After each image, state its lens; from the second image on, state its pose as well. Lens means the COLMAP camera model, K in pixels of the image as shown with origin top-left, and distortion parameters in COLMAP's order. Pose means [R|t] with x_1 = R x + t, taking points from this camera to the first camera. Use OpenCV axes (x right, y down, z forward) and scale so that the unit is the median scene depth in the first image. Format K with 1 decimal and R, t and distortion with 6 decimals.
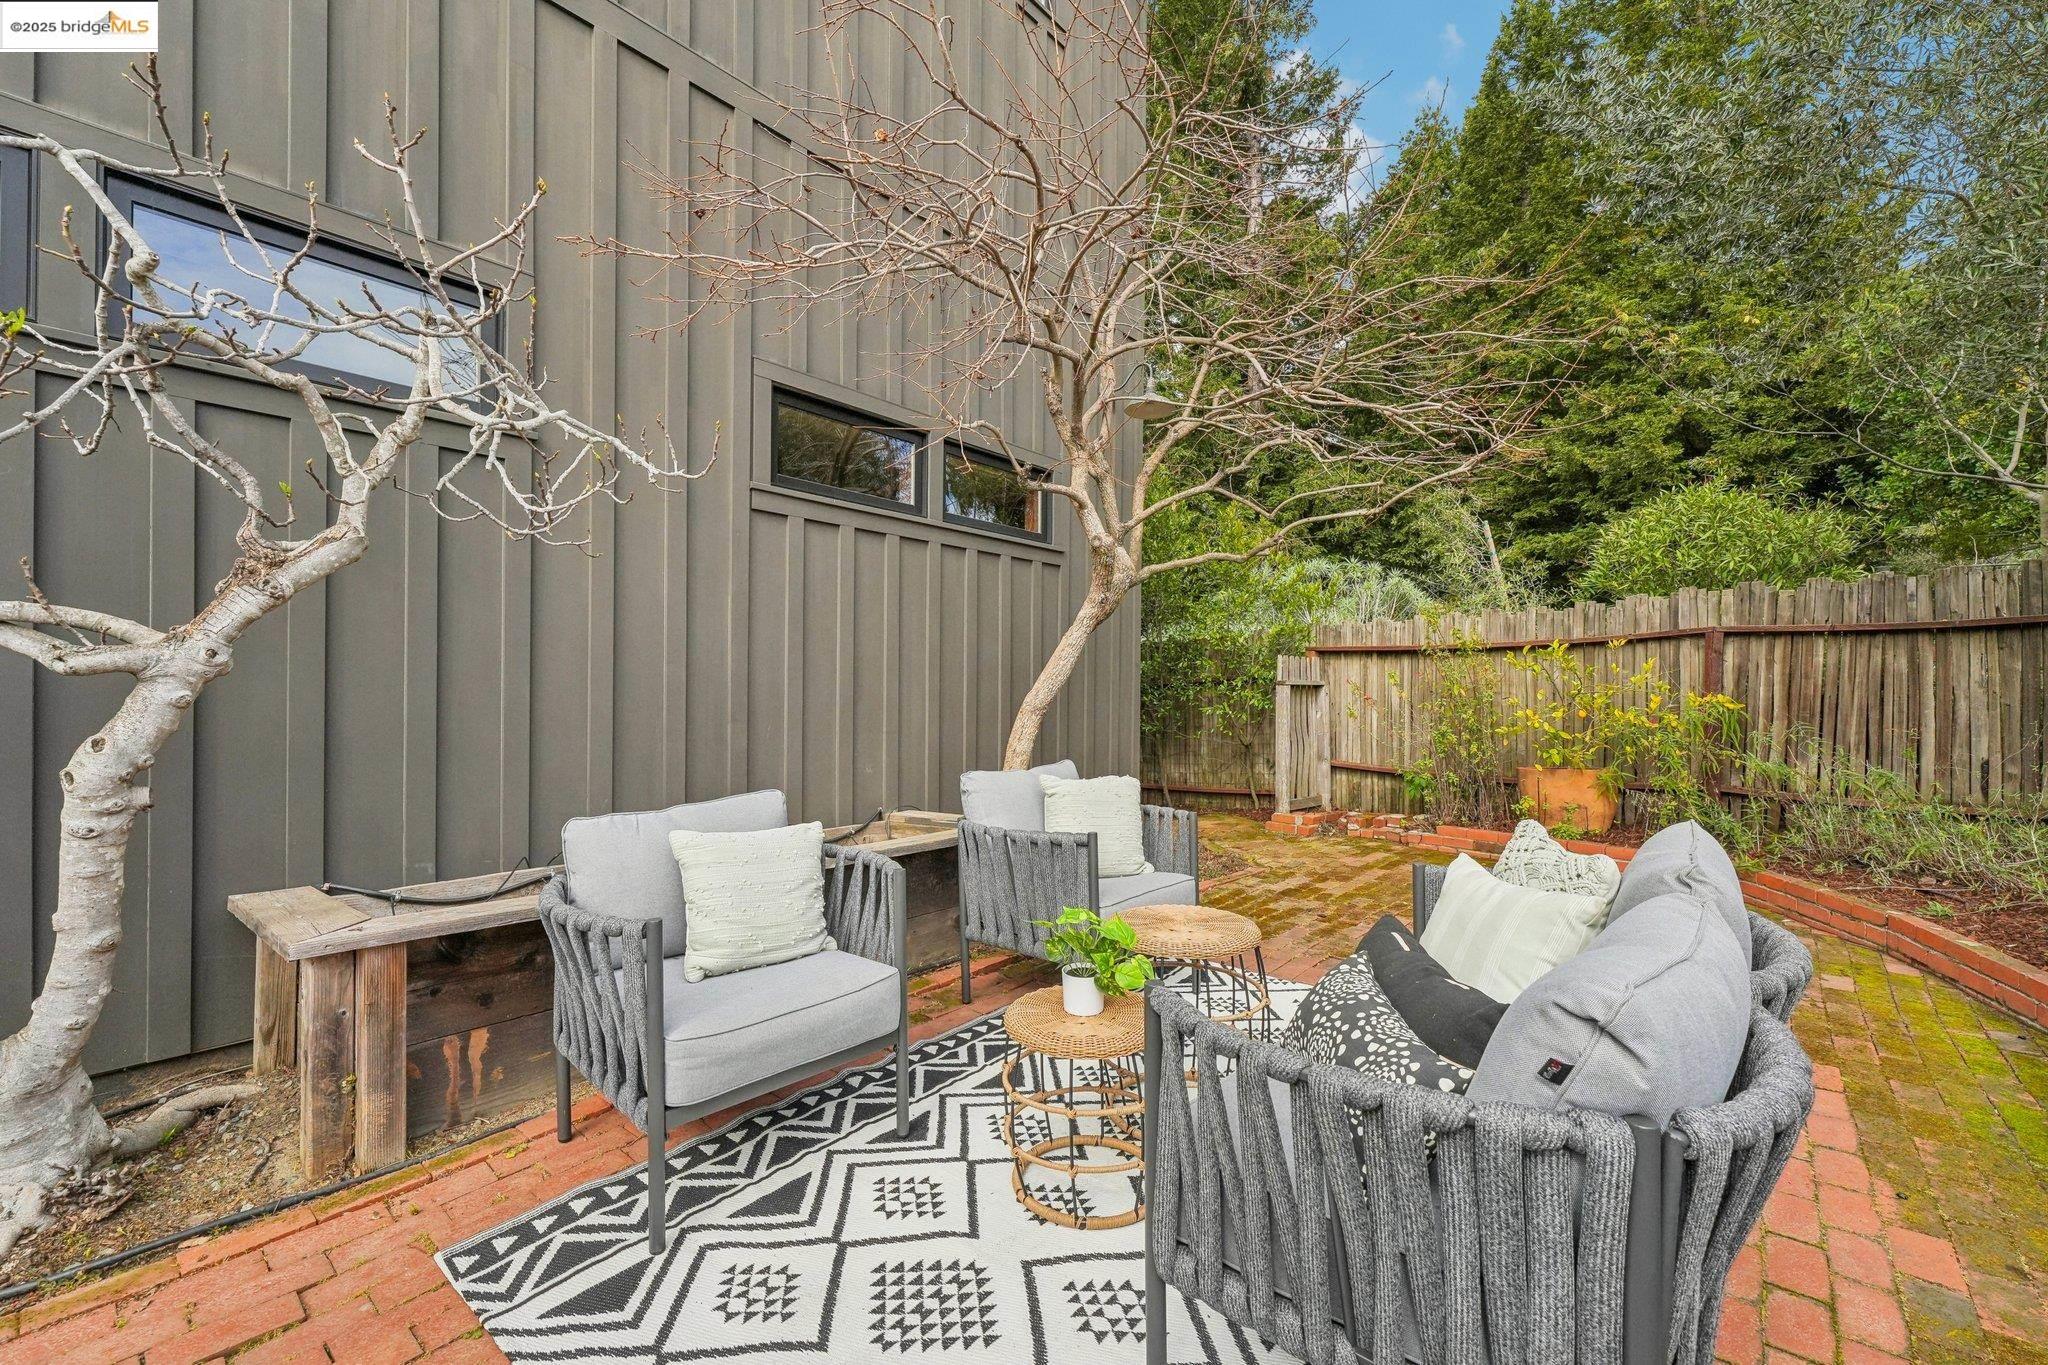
lens RADIAL K [[847.2, 0, 1024.8], [0, 847.2, 688.0], [0, 0, 1]] dist [-0.000023, -0.000131]
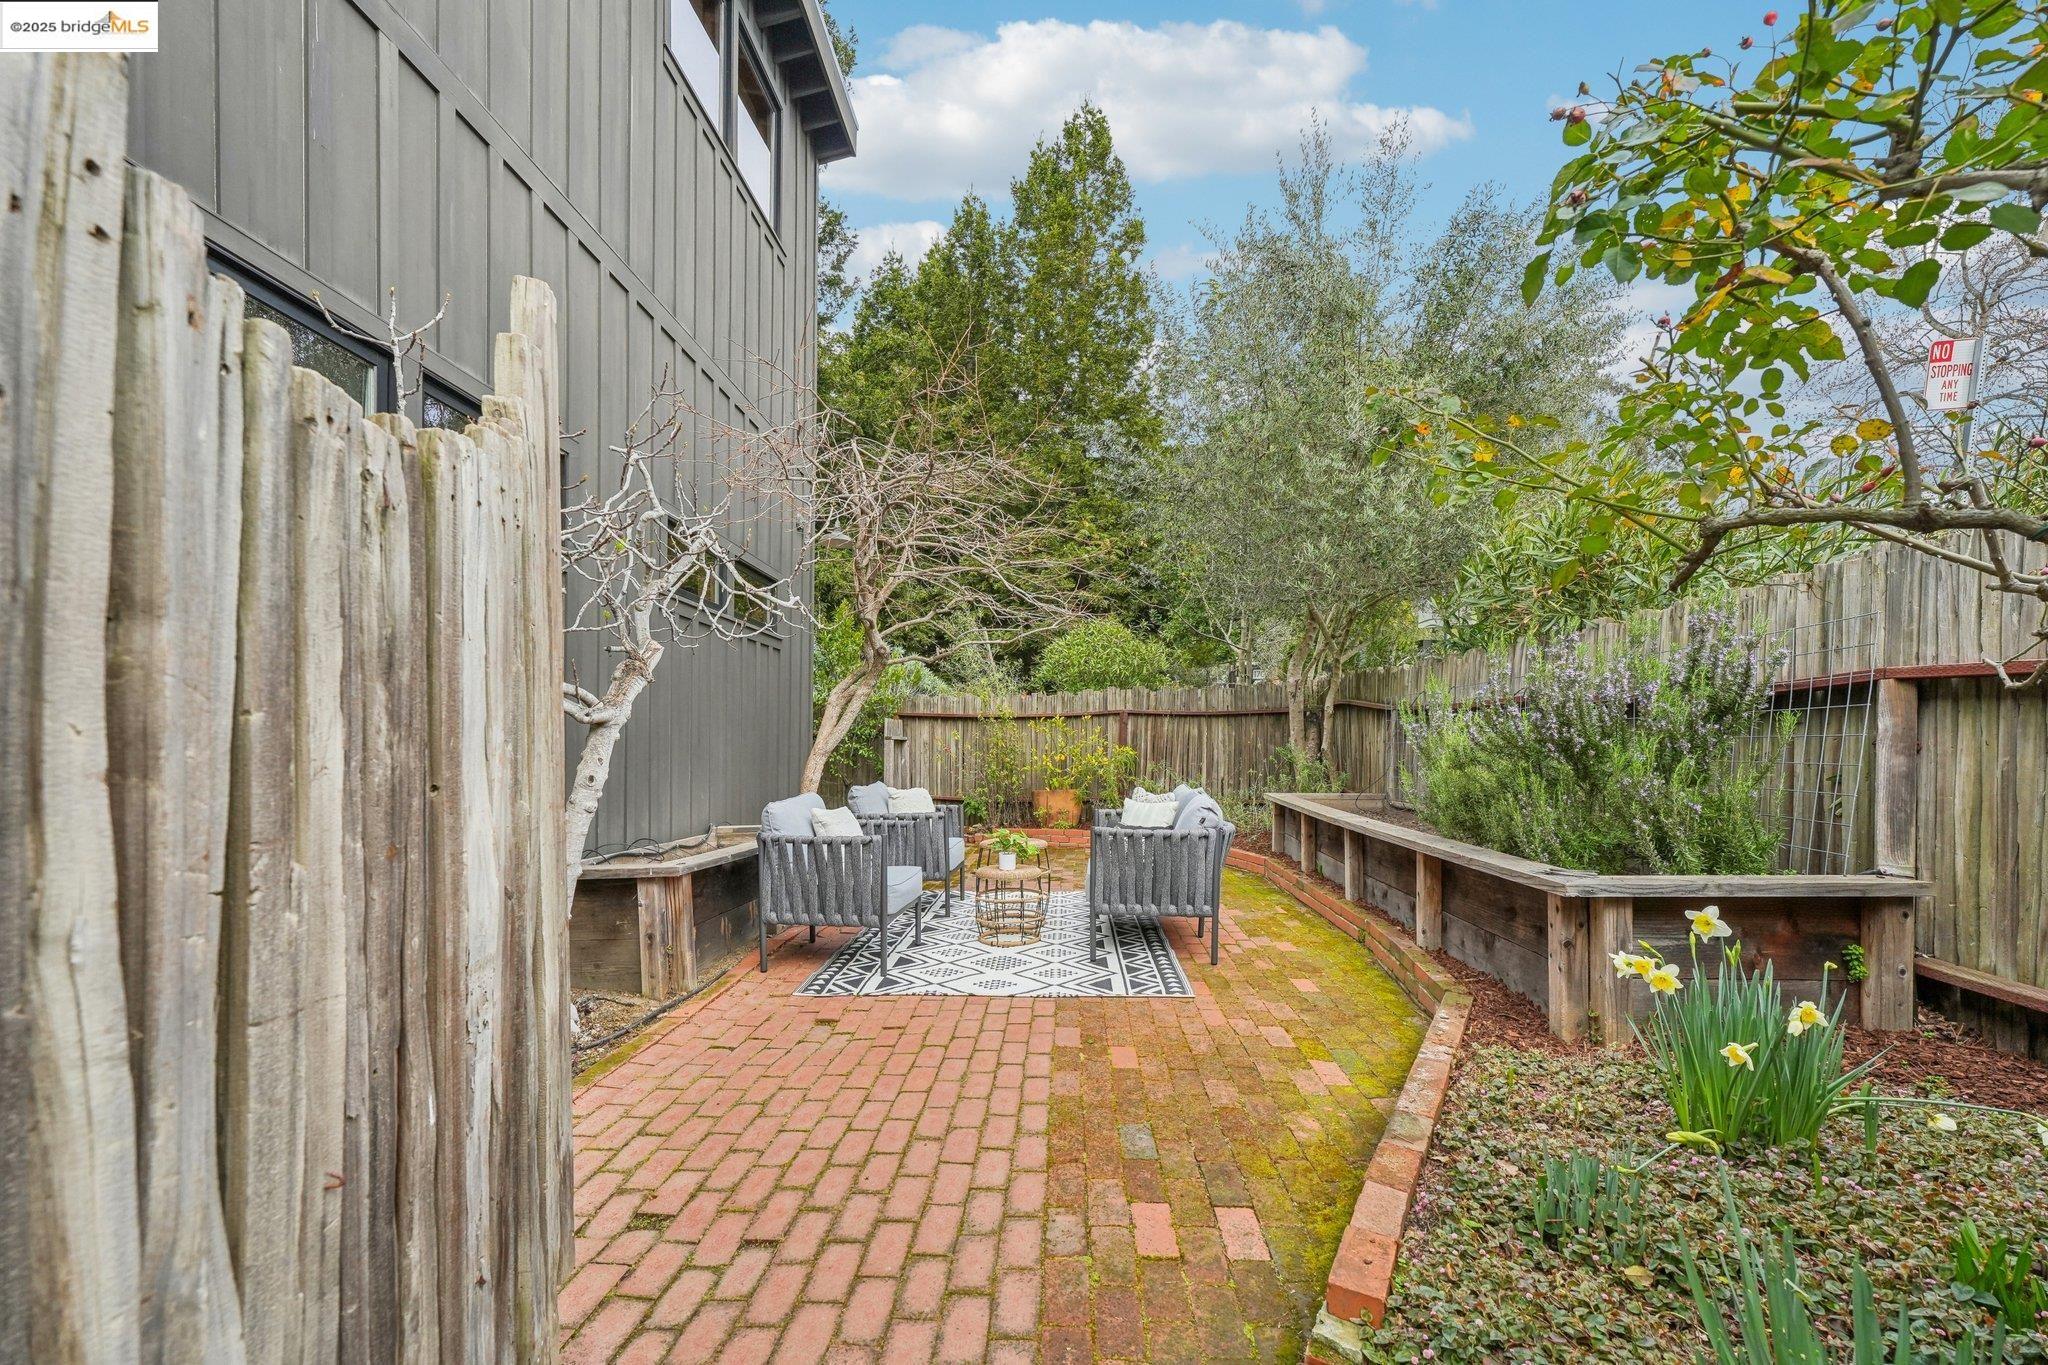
lens RADIAL K [[855.9, 0, 1027.0], [0, 855.9, 783.0], [0, 0, 1]] dist [0.000731, -0.000099]
pose [[0.792458, -0.021121, 0.609561, -0.476926], [-0.005786, 0.999095, 0.042139, 0.008692], [-0.609899, -0.036920, 0.791619, -0.337778]]
